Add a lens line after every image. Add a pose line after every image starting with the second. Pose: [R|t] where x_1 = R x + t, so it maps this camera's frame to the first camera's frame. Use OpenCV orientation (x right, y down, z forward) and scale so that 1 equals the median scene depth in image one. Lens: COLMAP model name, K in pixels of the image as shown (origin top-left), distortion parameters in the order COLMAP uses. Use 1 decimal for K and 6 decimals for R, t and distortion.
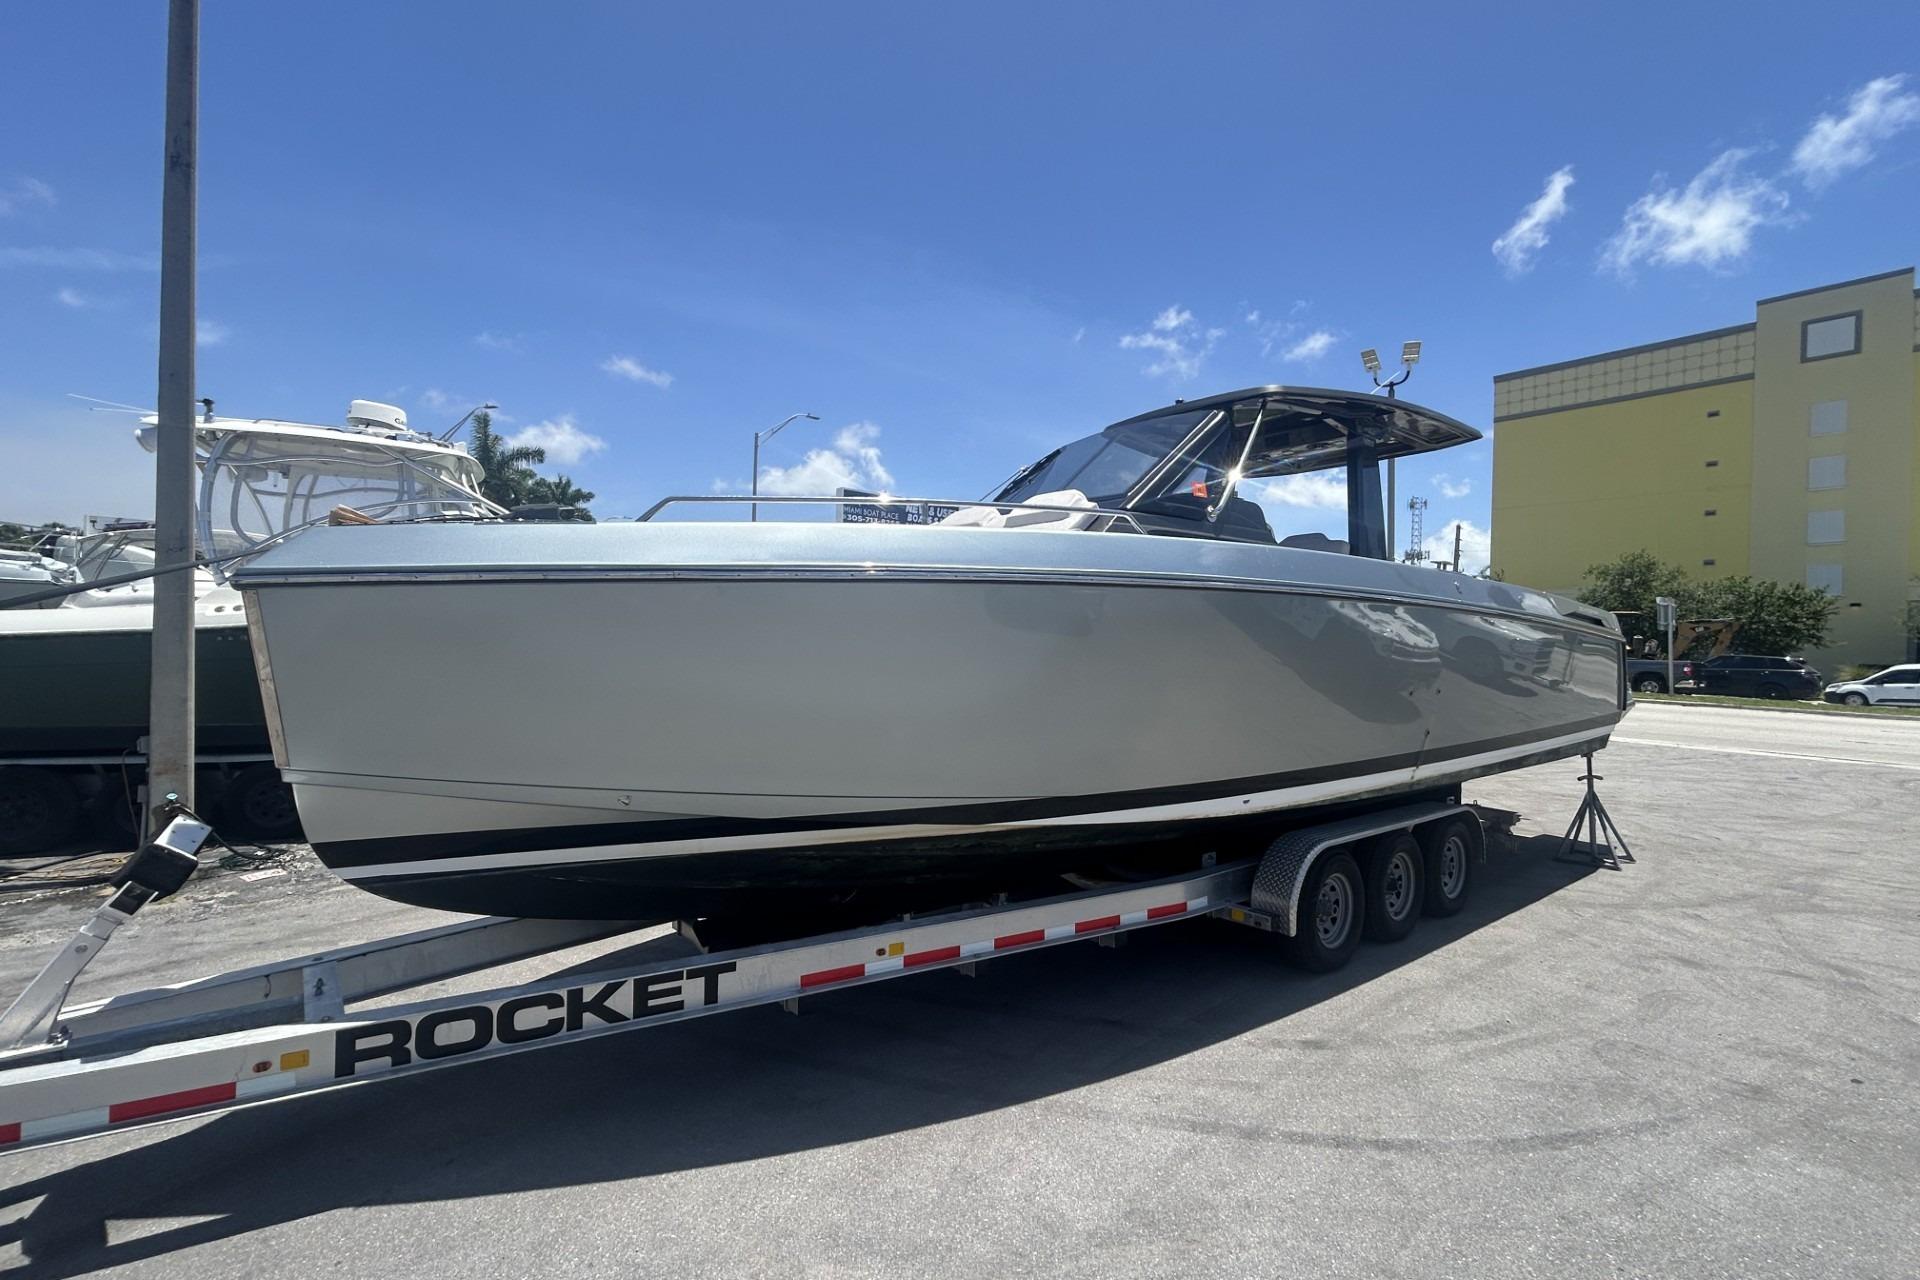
lens RADIAL K [[861.3, 0, 953.2], [0, 861.3, 627.7], [0, 0, 1]] dist [0.003124, 0.001208]
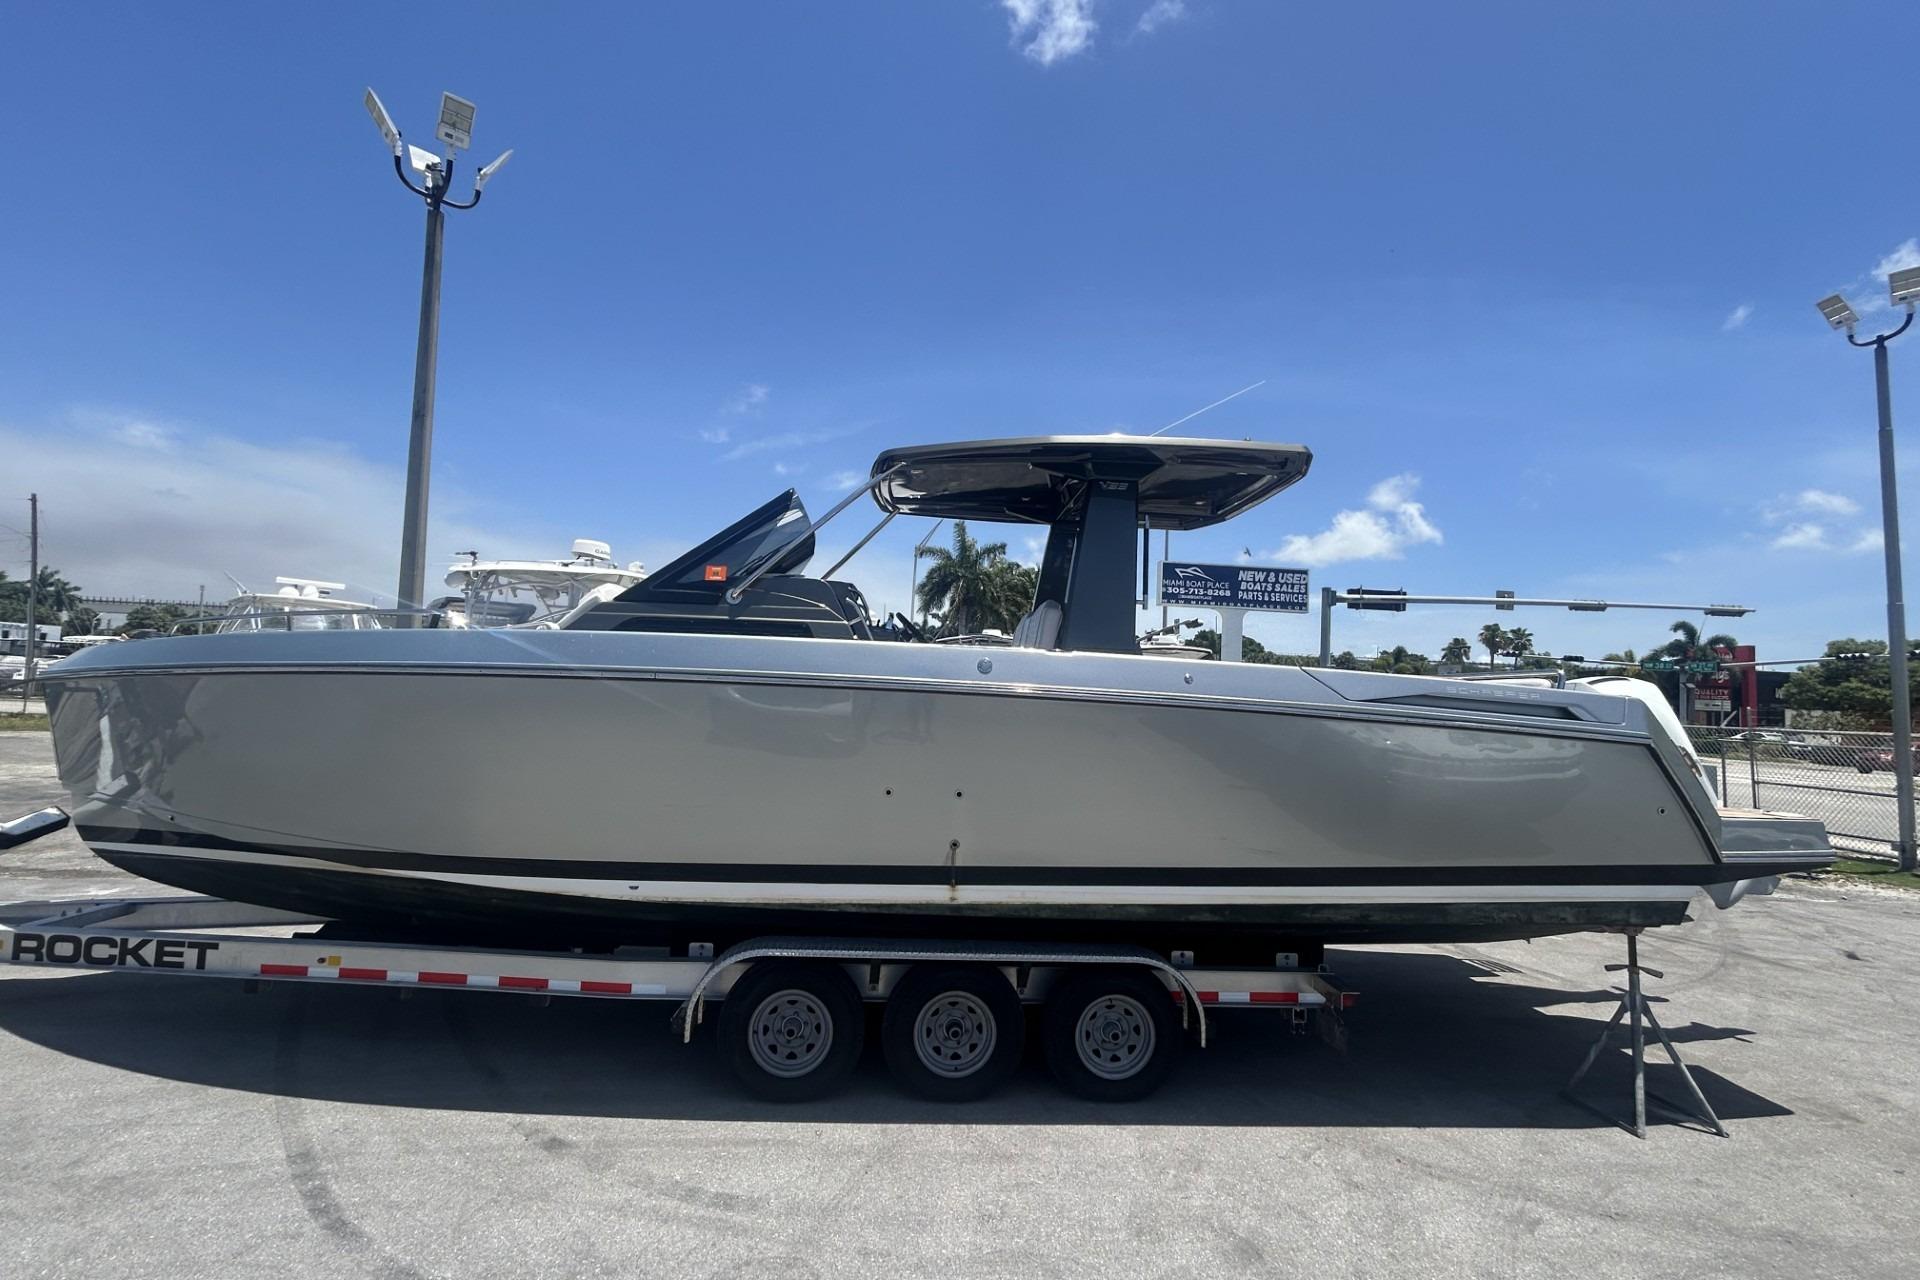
lens RADIAL K [[861.3, 0, 967.4], [0, 861.3, 627.0], [0, 0, 1]] dist [0.003124, 0.001208]
pose [[0.827167, -0.036601, -0.560763, 1.288788], [-0.011370, 0.996582, -0.081819, -0.021082], [0.561841, 0.074054, 0.823924, 0.398046]]
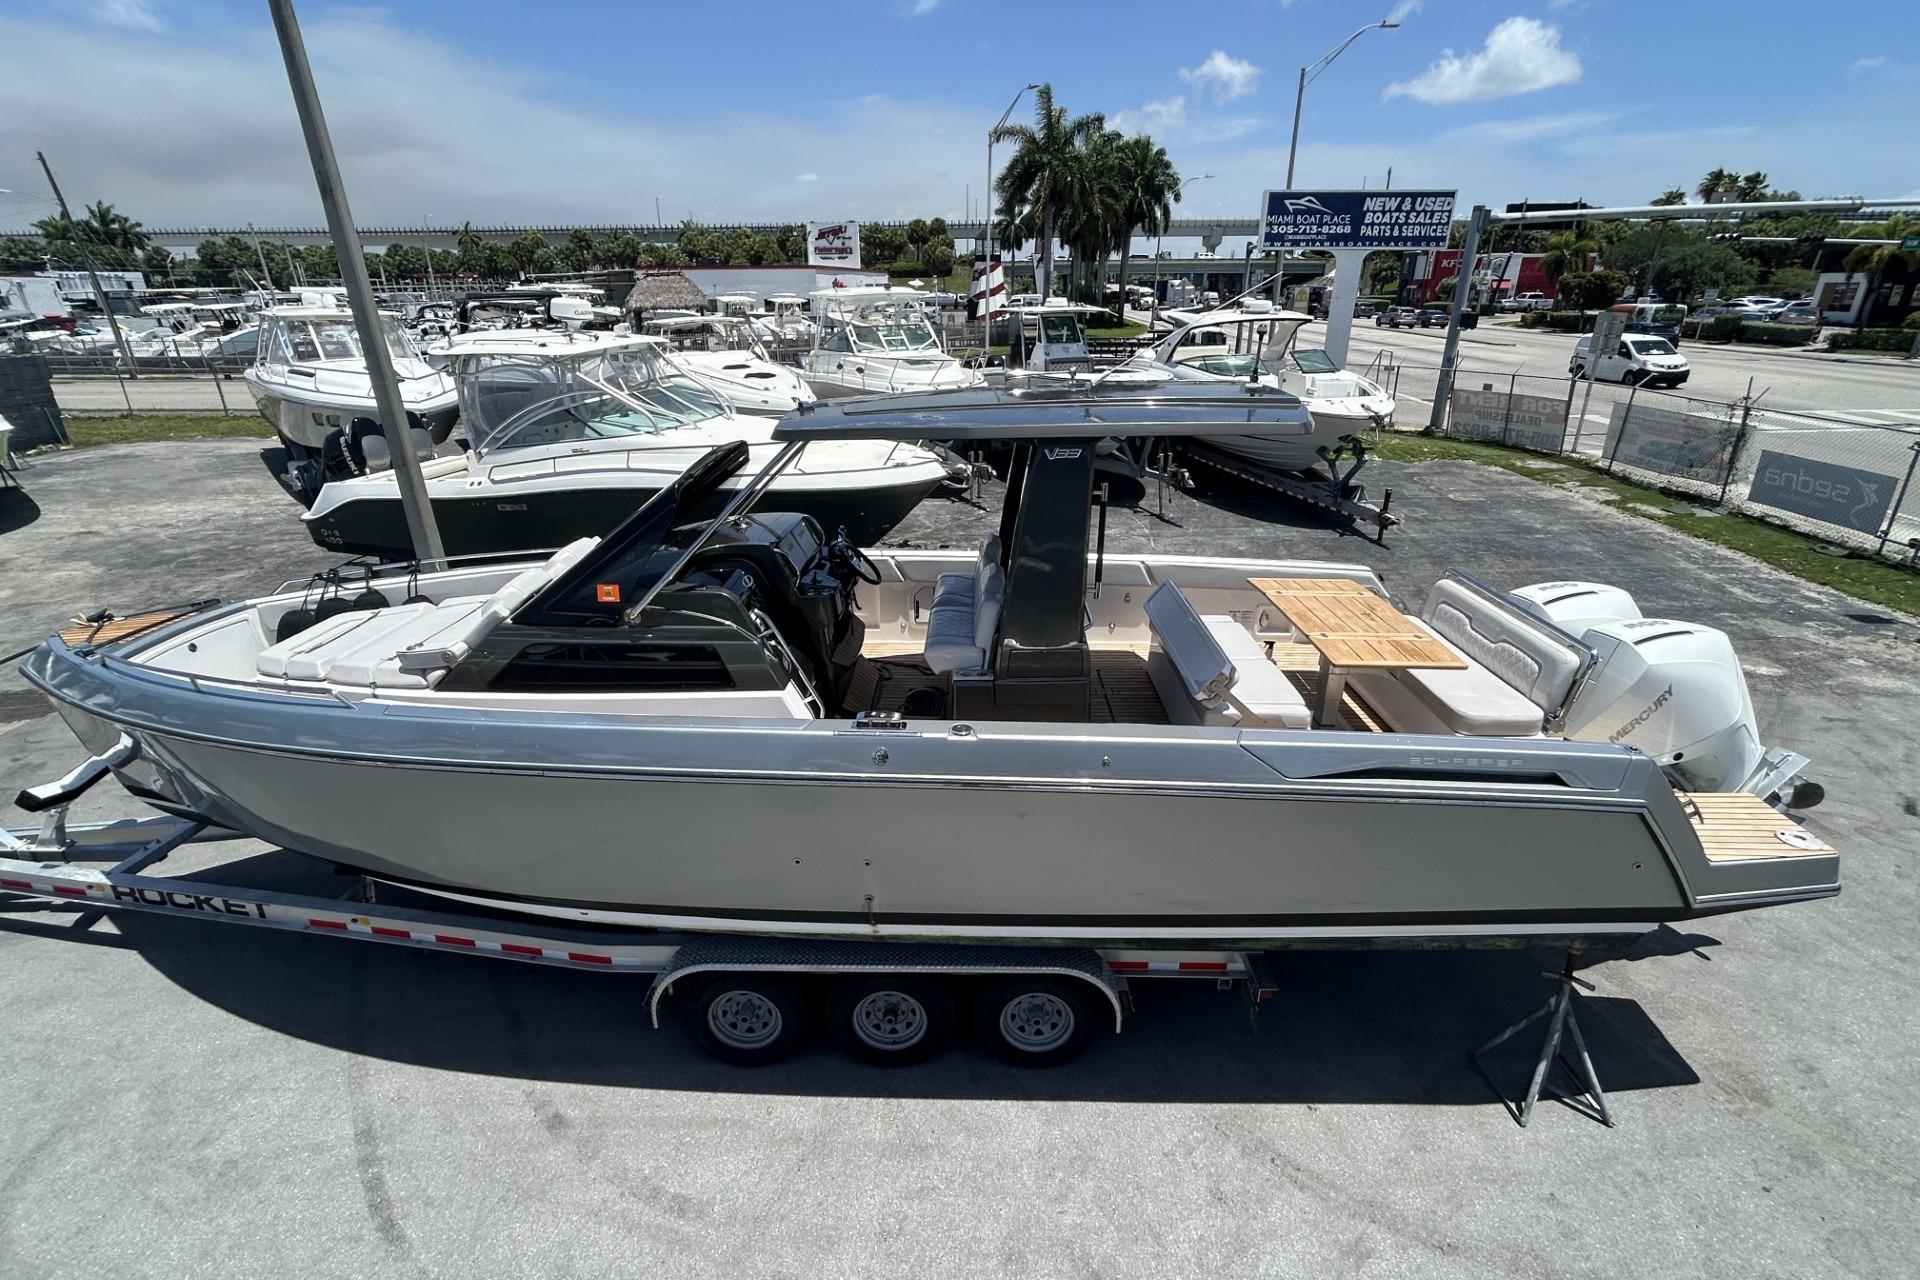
lens RADIAL K [[876.3, 0, 971.0], [0, 876.3, 625.9], [0, 0, 1]] dist [0.003291, 0.000568]
pose [[0.759853, 0.214565, -0.613665, 1.368707], [0.037012, 0.928153, 0.370353, -0.548449], [0.649040, -0.304127, 0.697319, 0.695554]]
